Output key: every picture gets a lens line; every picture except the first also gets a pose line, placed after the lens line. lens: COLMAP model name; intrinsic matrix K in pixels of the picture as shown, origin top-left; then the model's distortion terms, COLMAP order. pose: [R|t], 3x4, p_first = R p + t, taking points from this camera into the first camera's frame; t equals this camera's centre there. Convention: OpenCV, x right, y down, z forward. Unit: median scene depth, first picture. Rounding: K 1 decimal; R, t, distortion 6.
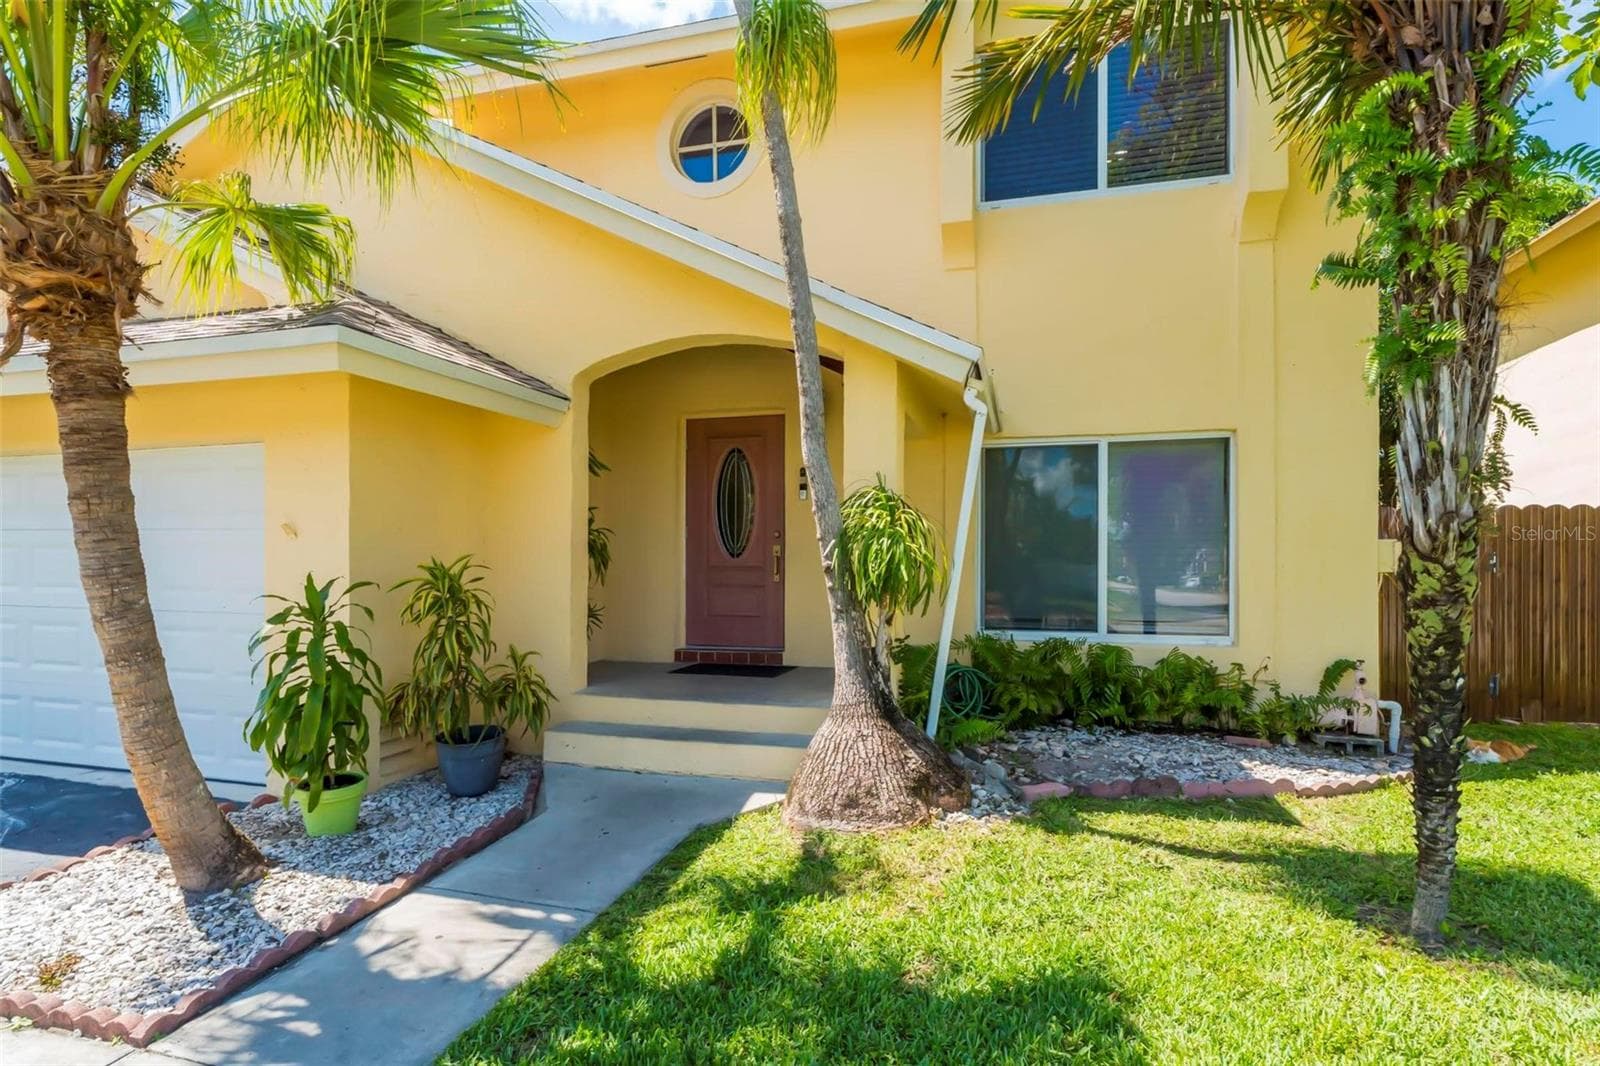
lens RADIAL K [[779.2, 0, 811.3], [0, 779.2, 568.5], [0, 0, 1]] dist [-0.000616, 0.000936]
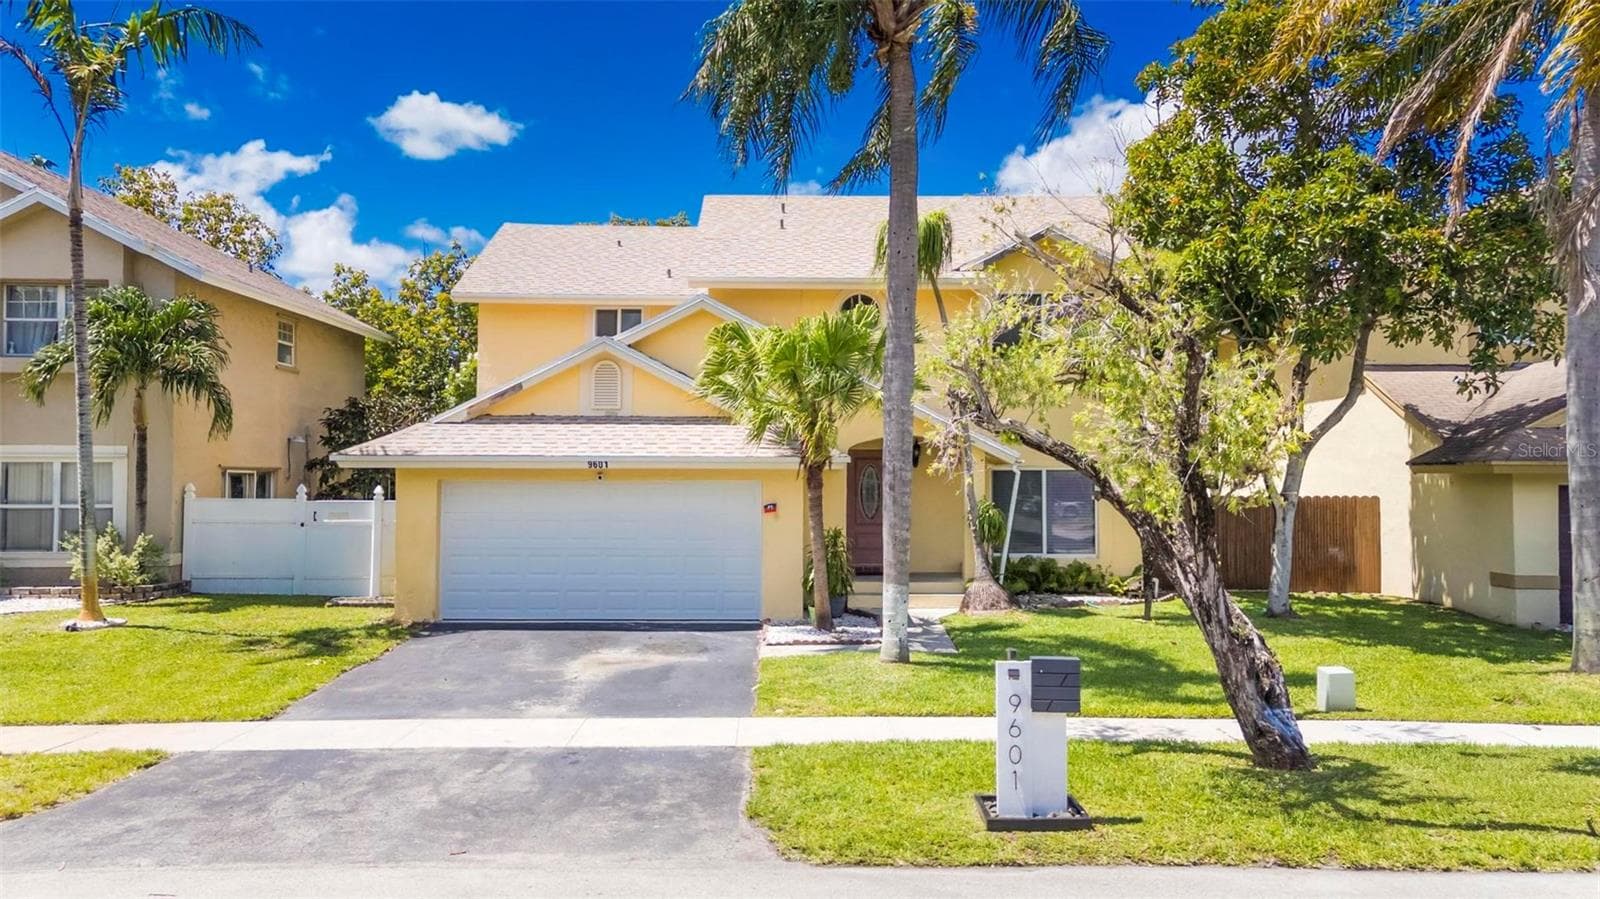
lens RADIAL K [[1209.8, 0, 783.6], [0, 1209.8, 455.3], [0, 0, 1]] dist [0.075750, -0.006204]
pose [[0.963272, 0.005015, 0.268480, -1.830827], [0.002160, 0.999648, -0.026424, -0.156691], [-0.268518, 0.026034, 0.962923, -3.090351]]
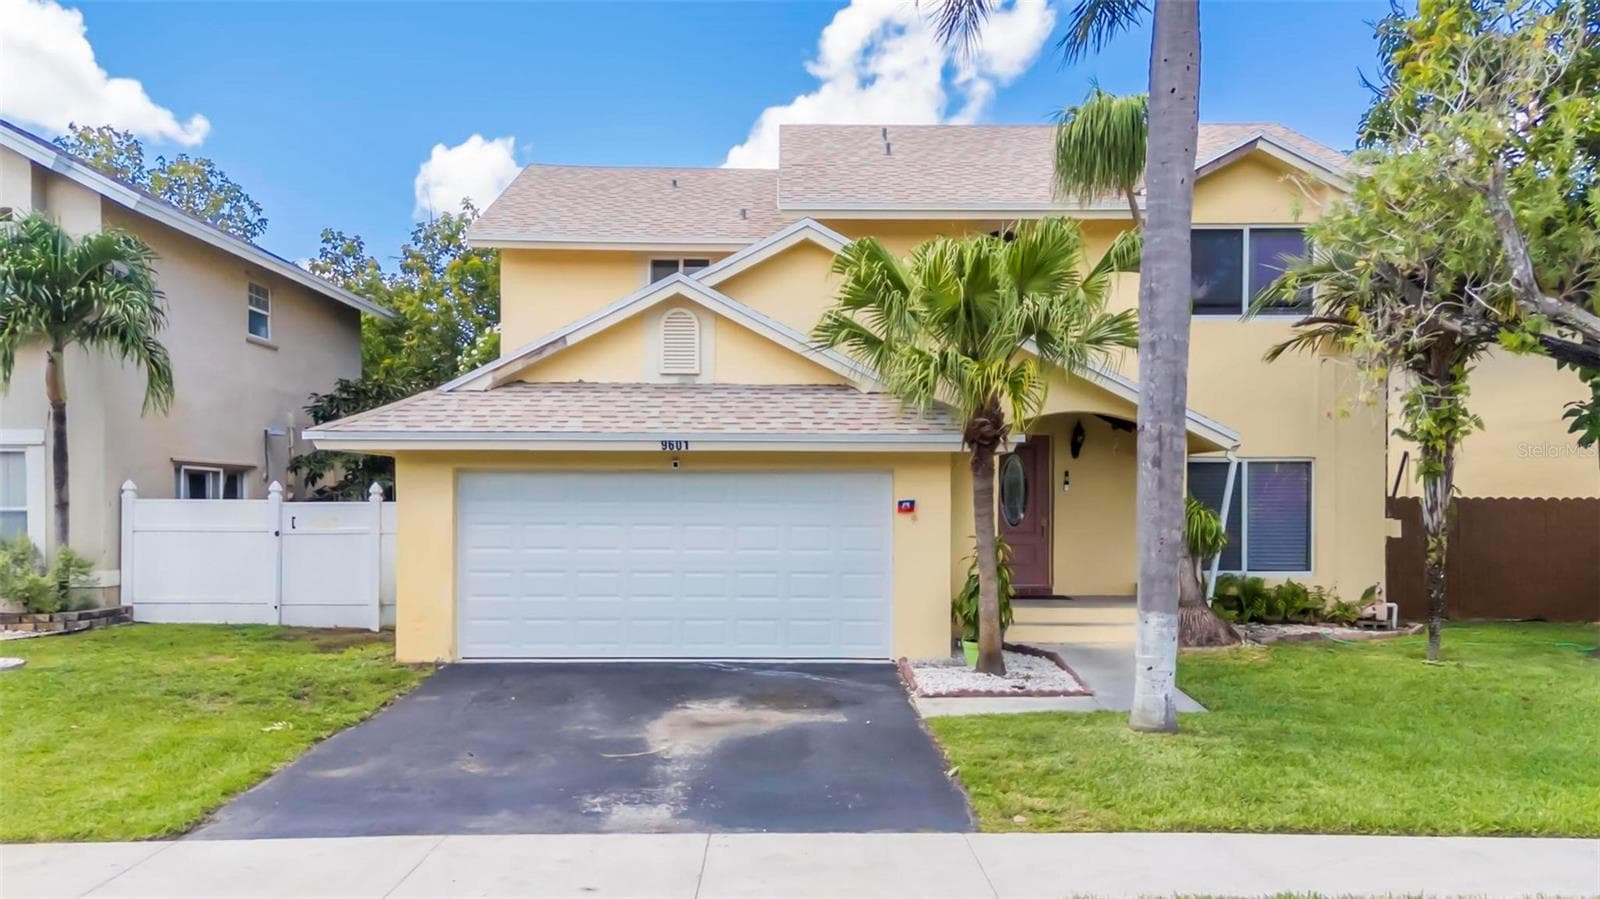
lens RADIAL K [[1209.8, 0, 793.9], [0, 1209.8, 519.7], [0, 0, 1]] dist [0.075750, -0.006204]
pose [[0.962997, -0.003674, 0.269487, -1.853005], [0.002448, 0.999985, 0.004888, -0.067104], [-0.269501, -0.004048, 0.962992, -1.892375]]
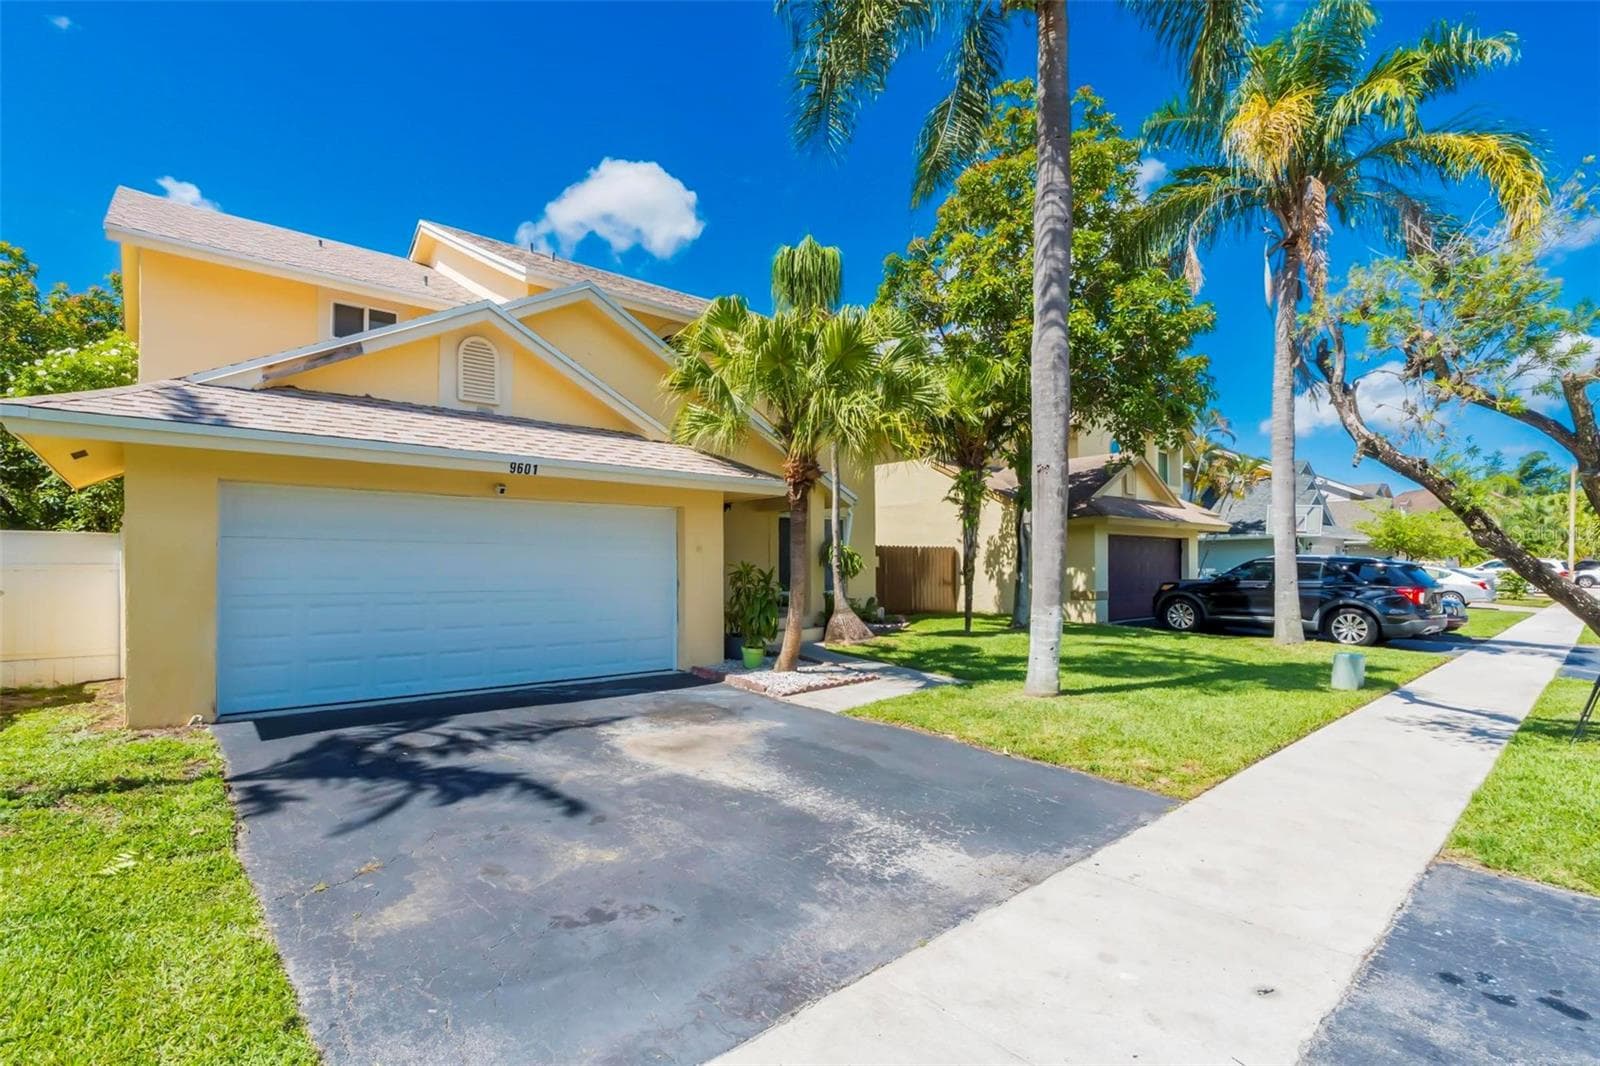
lens RADIAL K [[733.7, 0, 774.2], [0, 733.7, 566.0], [0, 0, 1]] dist [-0.005906, 0.000250]
pose [[0.563670, -0.001295, 0.825999, -2.450244], [0.012261, 0.999902, -0.006800, 0.018094], [-0.825909, 0.013961, 0.563631, -0.425189]]
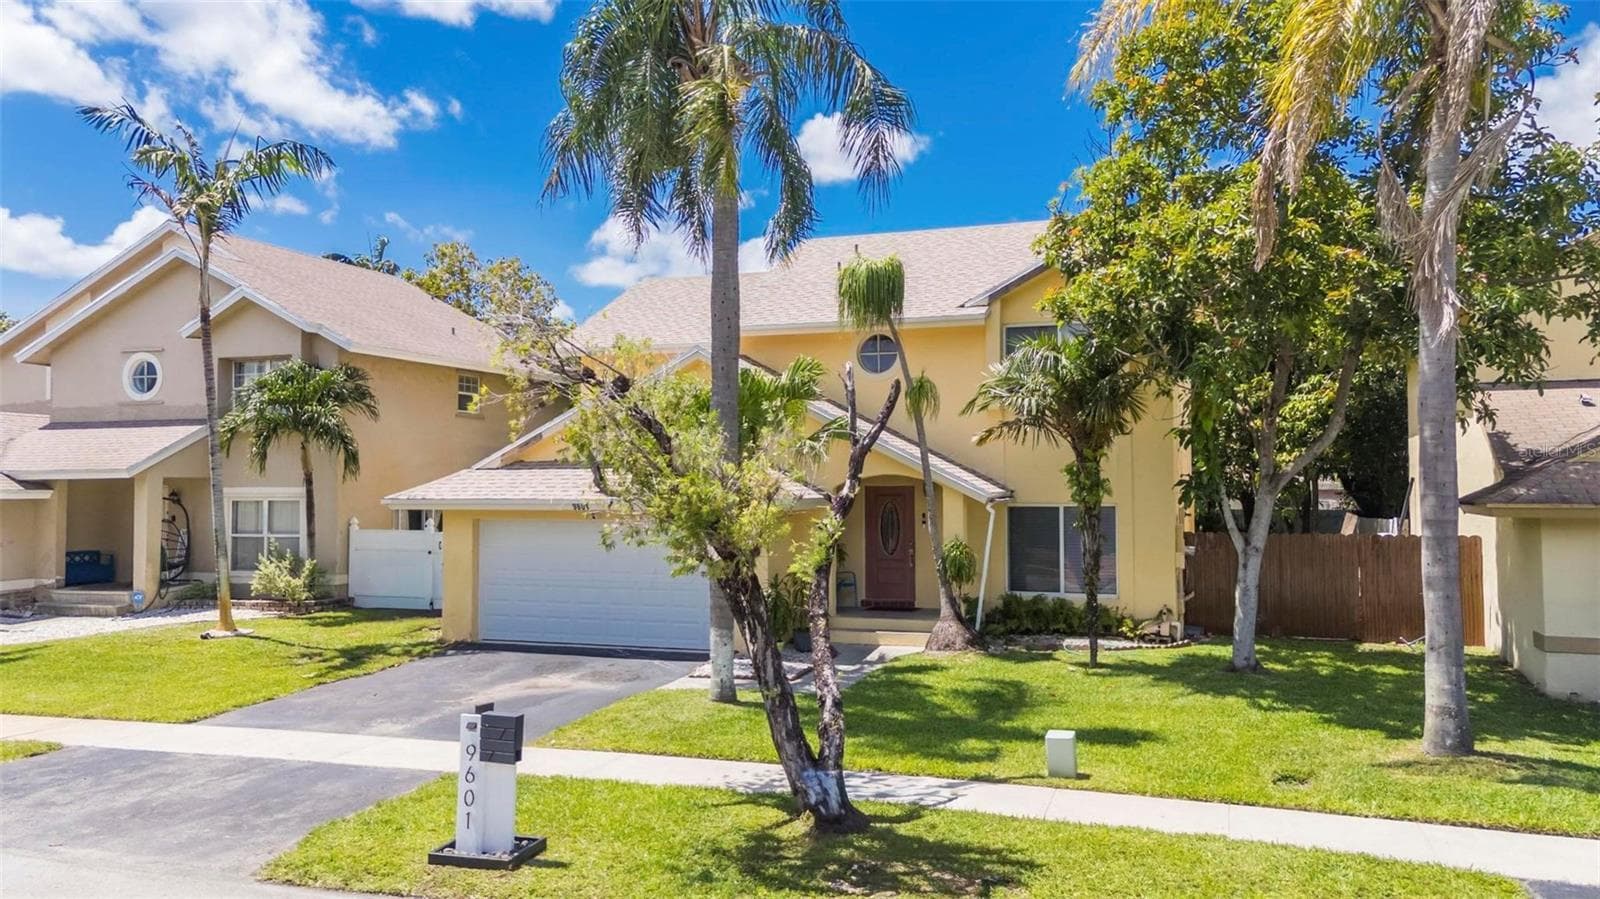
lens RADIAL K [[1209.8, 0, 792.8], [0, 1209.8, 452.8], [0, 0, 1]] dist [0.075750, -0.006204]
pose [[0.996777, -0.008487, -0.079770, -0.153416], [0.005683, 0.999360, -0.035307, -0.272669], [0.080019, 0.034740, 0.996188, -3.483384]]
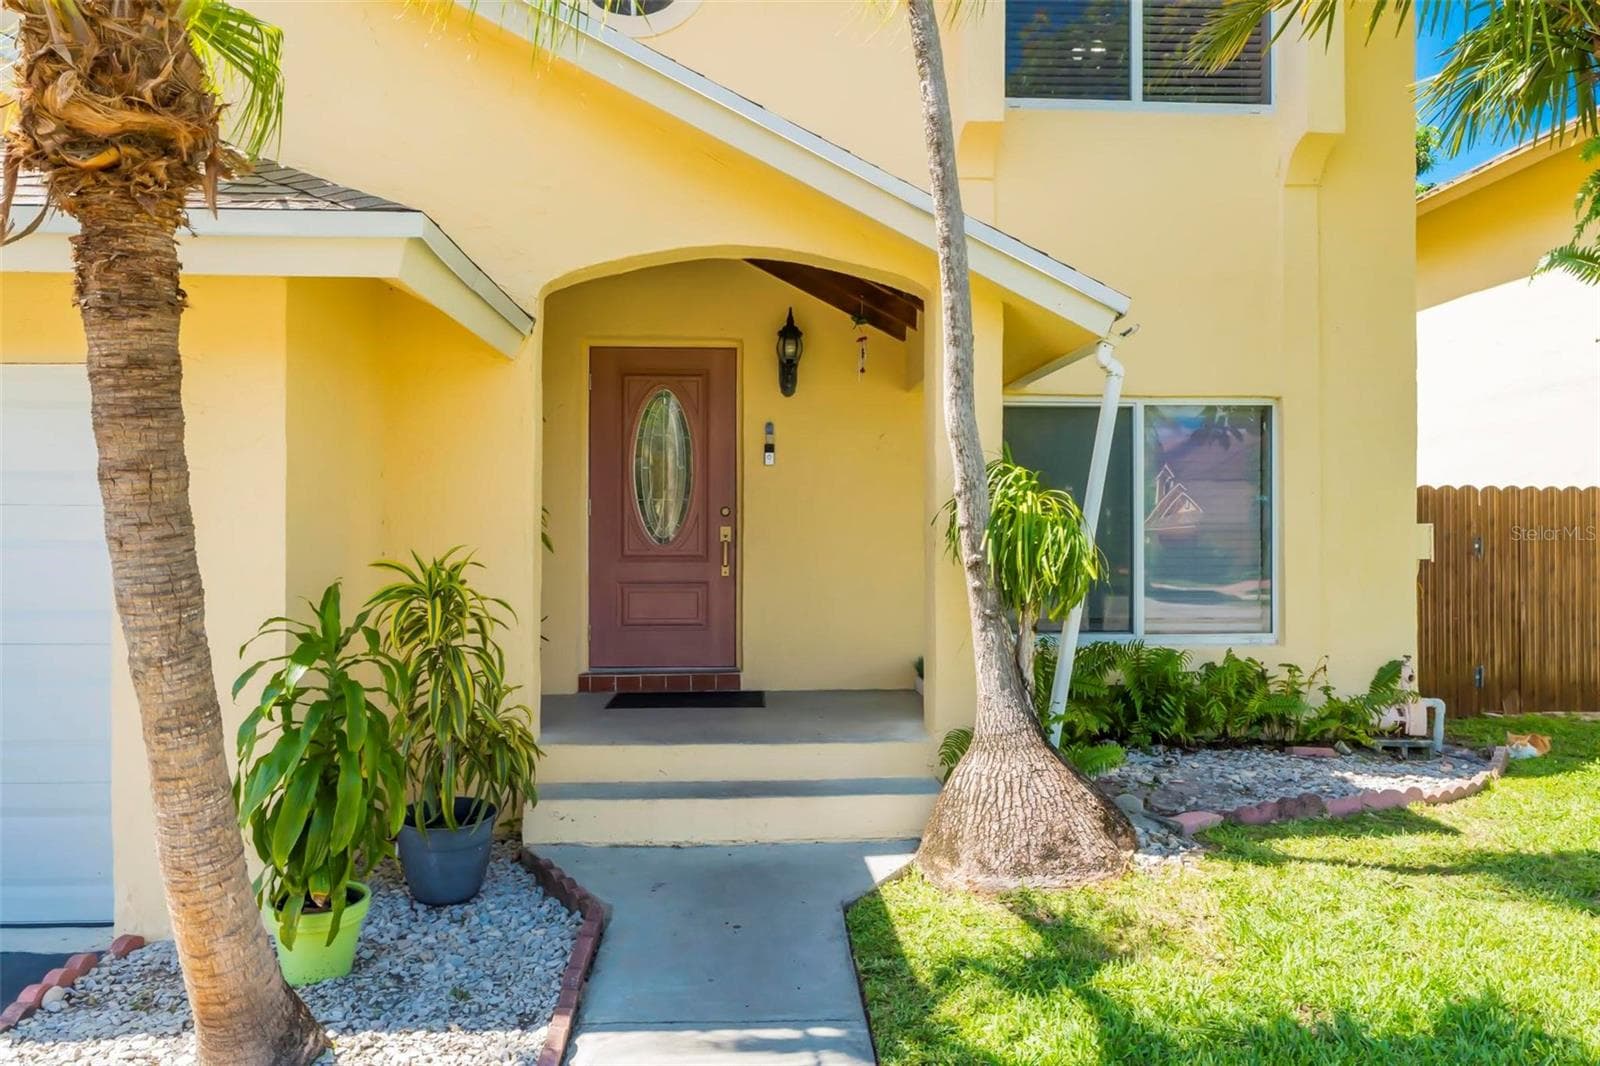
lens RADIAL K [[1122.2, 0, 788.7], [0, 1122.2, 538.9], [0, 0, 1]] dist [0.009628, -0.006187]
pose [[0.945319, -0.001923, 0.326143, -0.516439], [0.003543, 0.999984, -0.004373, -0.020366], [-0.326129, 0.005290, 0.945310, -0.019691]]
